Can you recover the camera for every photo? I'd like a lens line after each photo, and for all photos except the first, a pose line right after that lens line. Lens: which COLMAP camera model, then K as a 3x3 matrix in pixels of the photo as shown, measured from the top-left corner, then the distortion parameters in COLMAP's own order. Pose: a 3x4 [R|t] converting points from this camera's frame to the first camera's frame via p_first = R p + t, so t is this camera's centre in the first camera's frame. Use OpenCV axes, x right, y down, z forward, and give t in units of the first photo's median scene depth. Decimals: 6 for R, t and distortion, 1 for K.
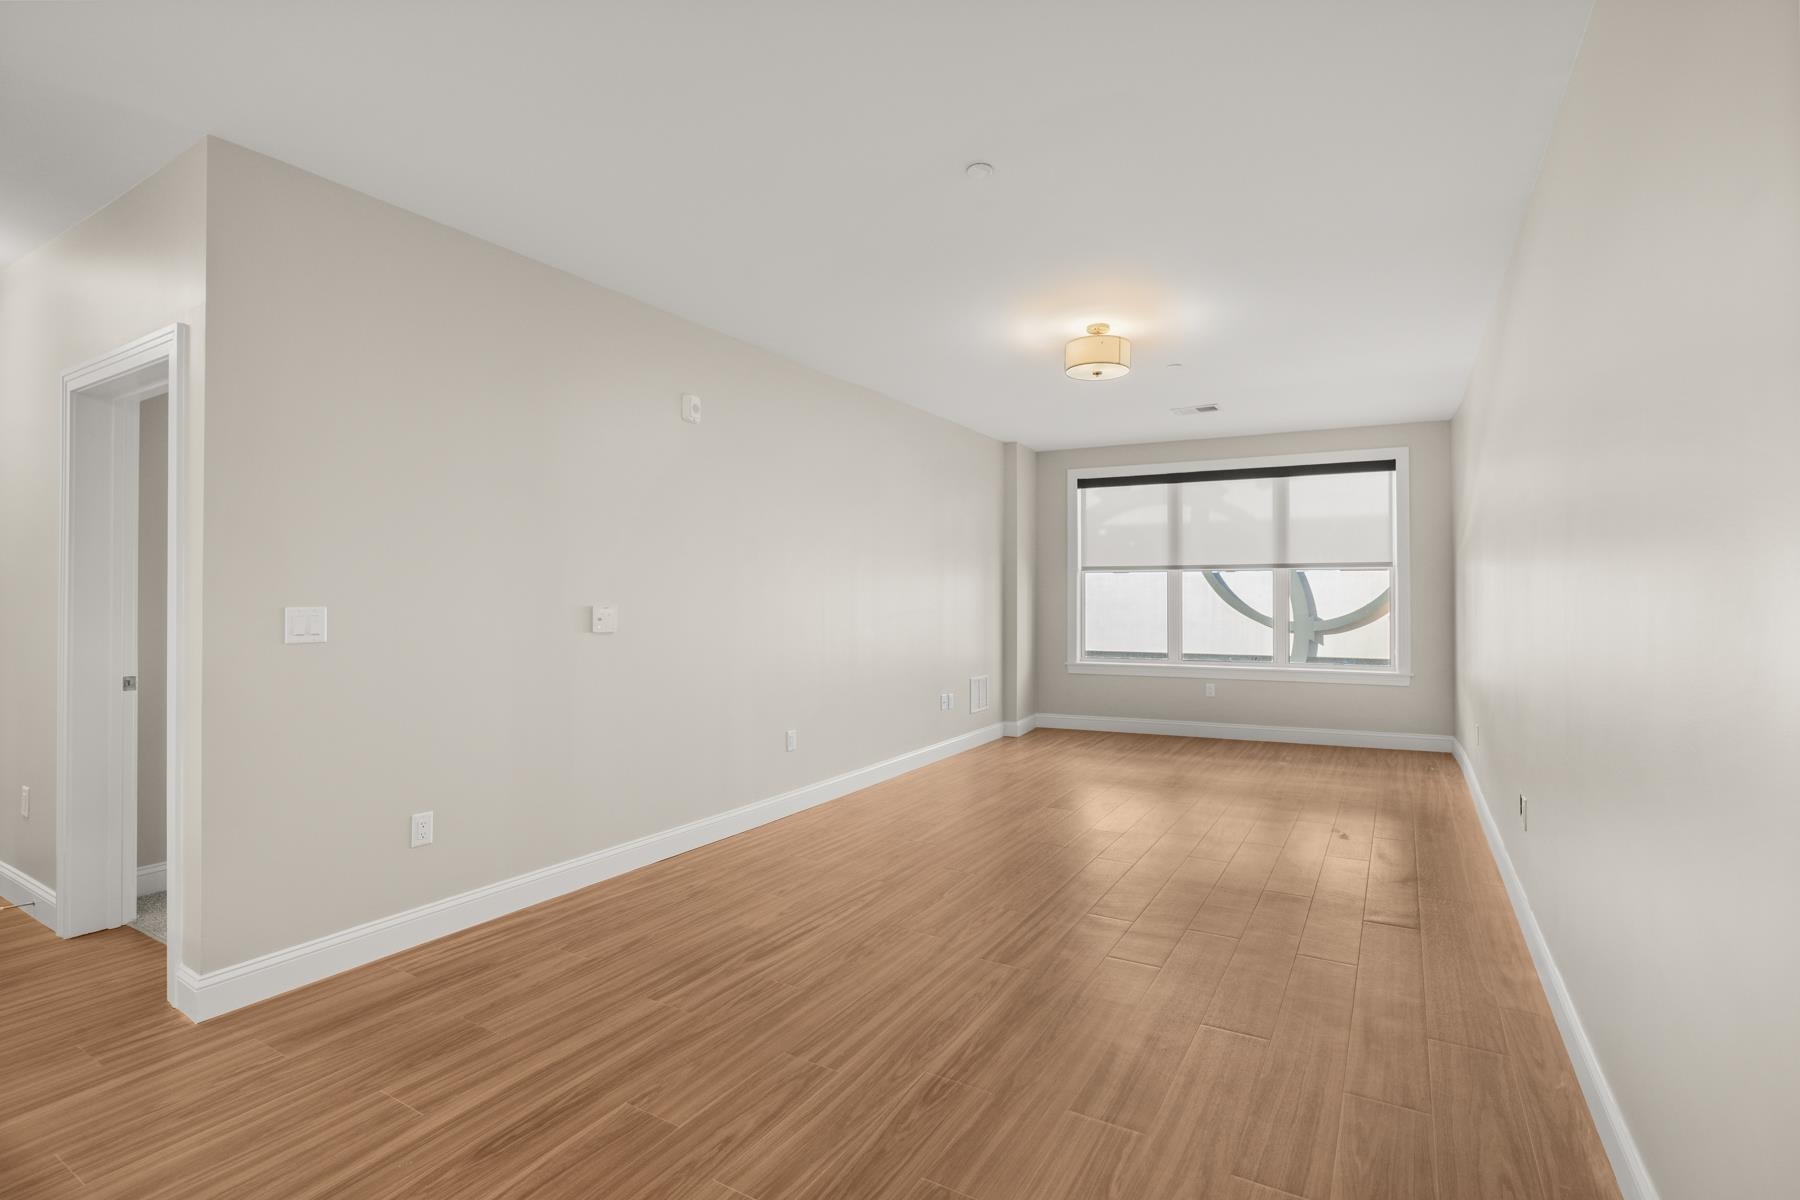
lens RADIAL K [[816.3, 0, 912.8], [0, 816.3, 600.4], [0, 0, 1]] dist [-0.025467, 0.007310]
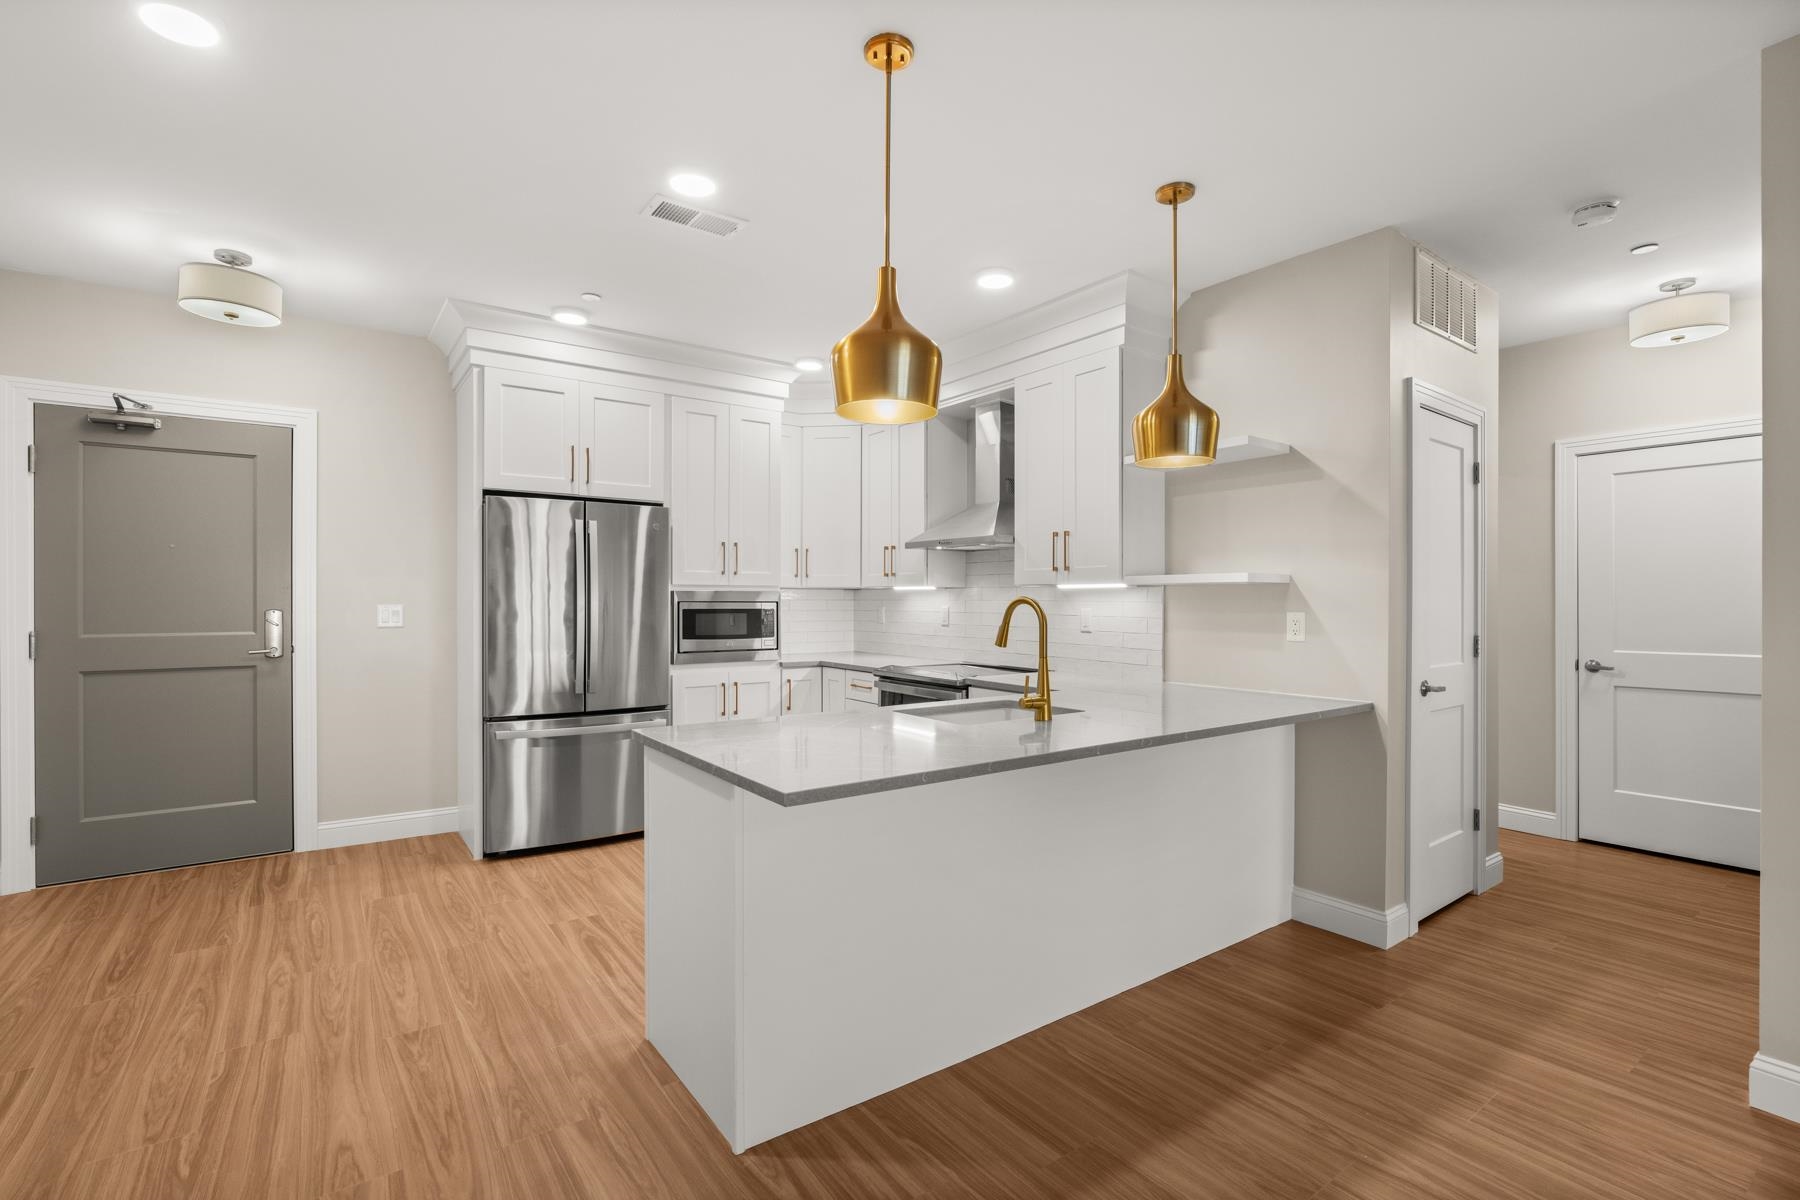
lens RADIAL K [[816.3, 0, 912.8], [0, 816.3, 600.4], [0, 0, 1]] dist [-0.025467, 0.007310]
pose [[-0.393525, -0.003351, -0.919308, 0.103202], [-0.004868, 0.999987, -0.001561, 0.000557], [0.919301, 0.003861, -0.393536, 0.234019]]
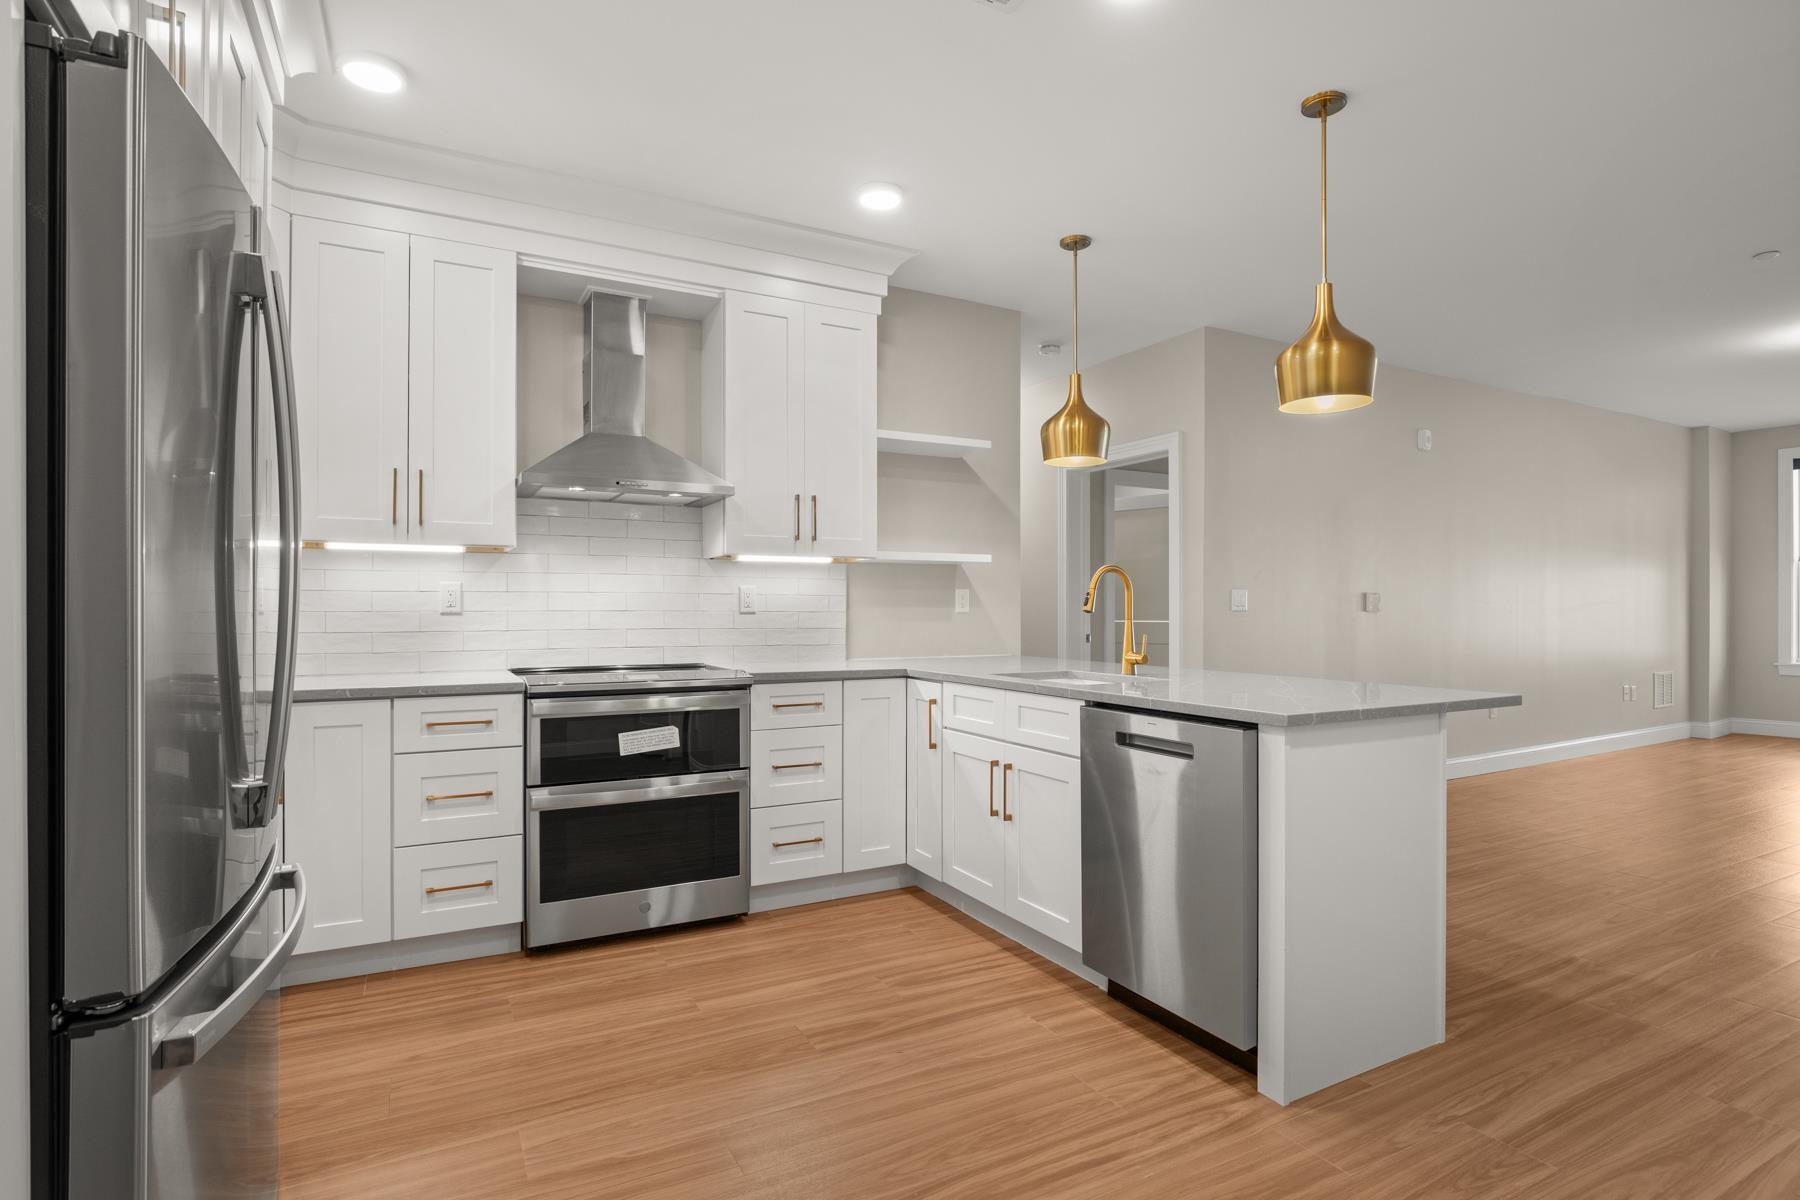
lens RADIAL K [[902.3, 0, 905.3], [0, 902.3, 613.8], [0, 0, 1]] dist [-0.005302, -0.000329]
pose [[0.860755, 0.000312, -0.509020, -0.209836], [0.000517, 0.999999, 0.001486, 0.030427], [0.509019, -0.001542, 0.860754, -0.535948]]
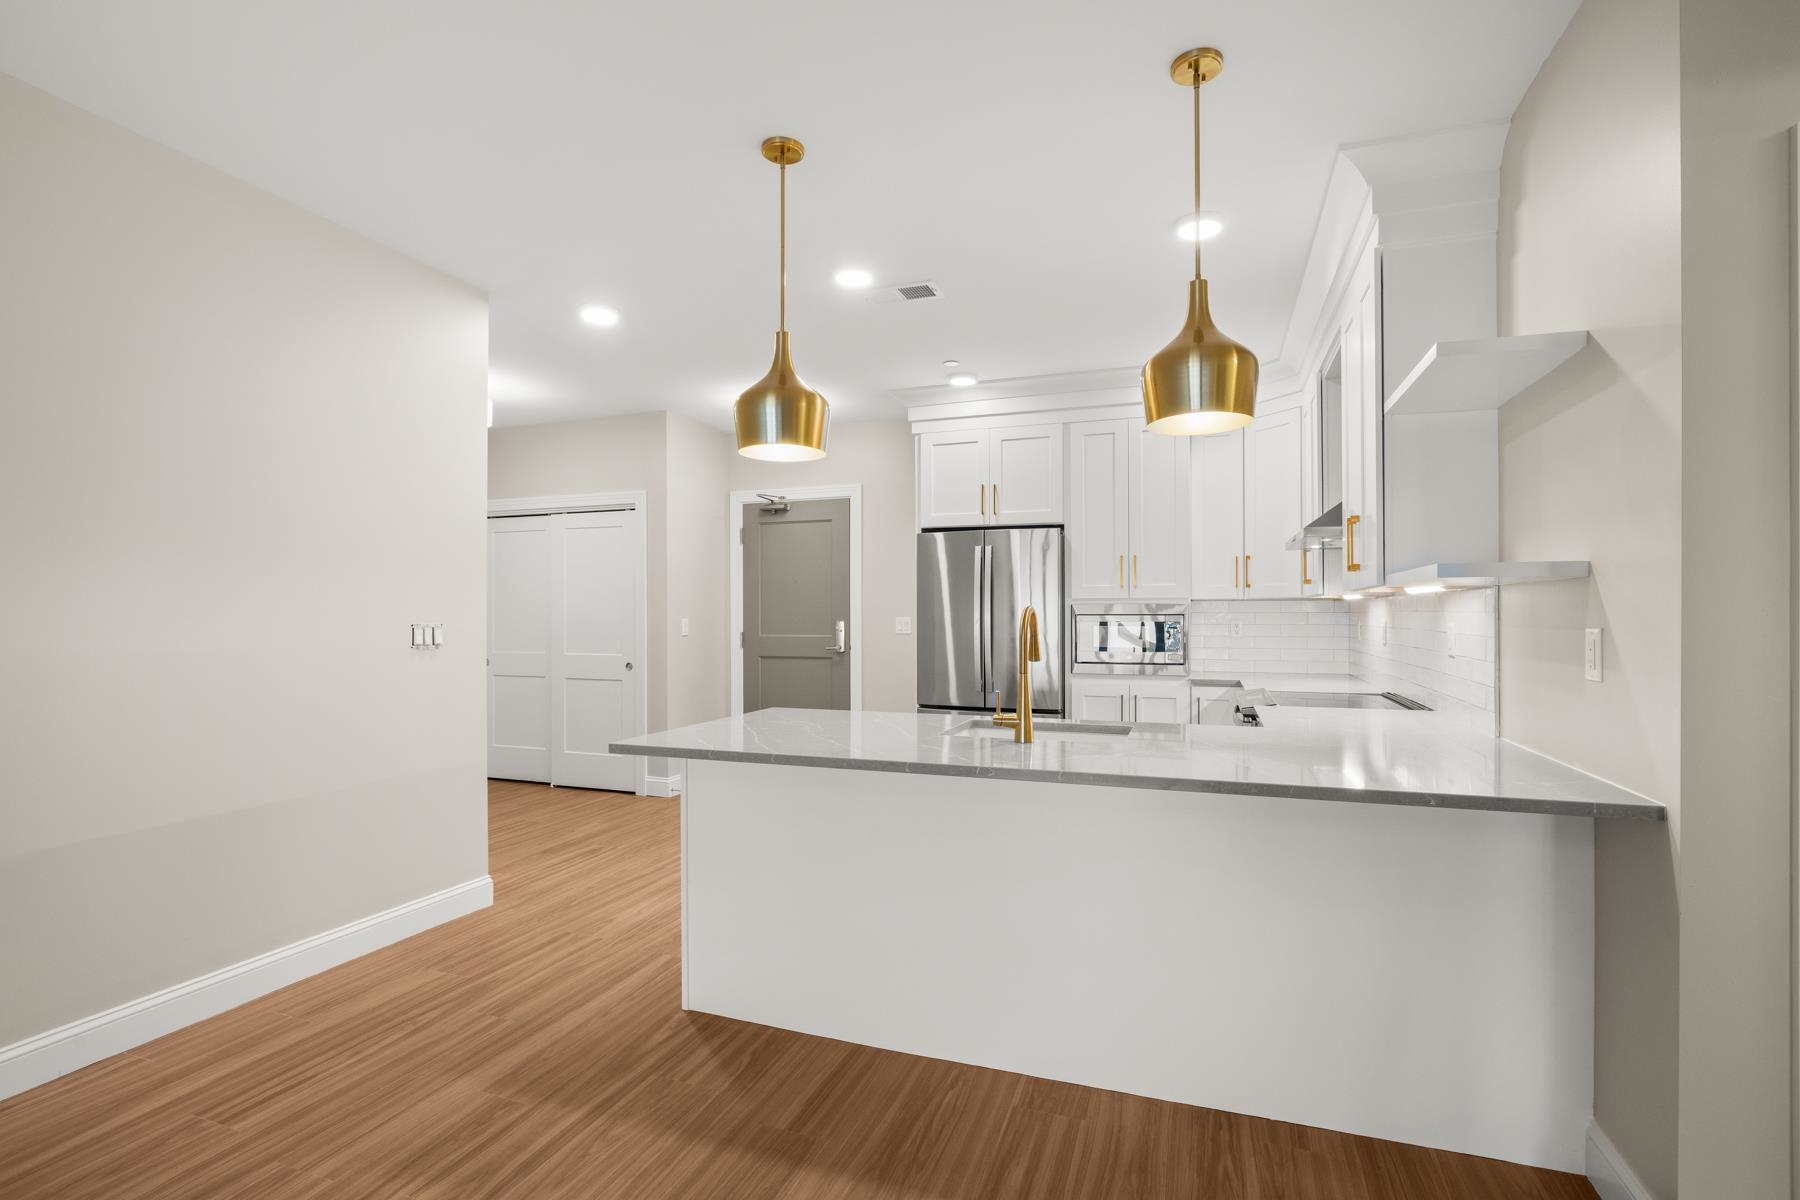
lens RADIAL K [[819.4, 0, 910.0], [0, 819.4, 611.0], [0, 0, 1]] dist [-0.021088, -0.000006]
pose [[-0.980702, -0.003378, -0.195480, -0.246485], [-0.002571, 0.999987, -0.004384, 0.002163], [0.195492, -0.003796, -0.980698, 0.554832]]
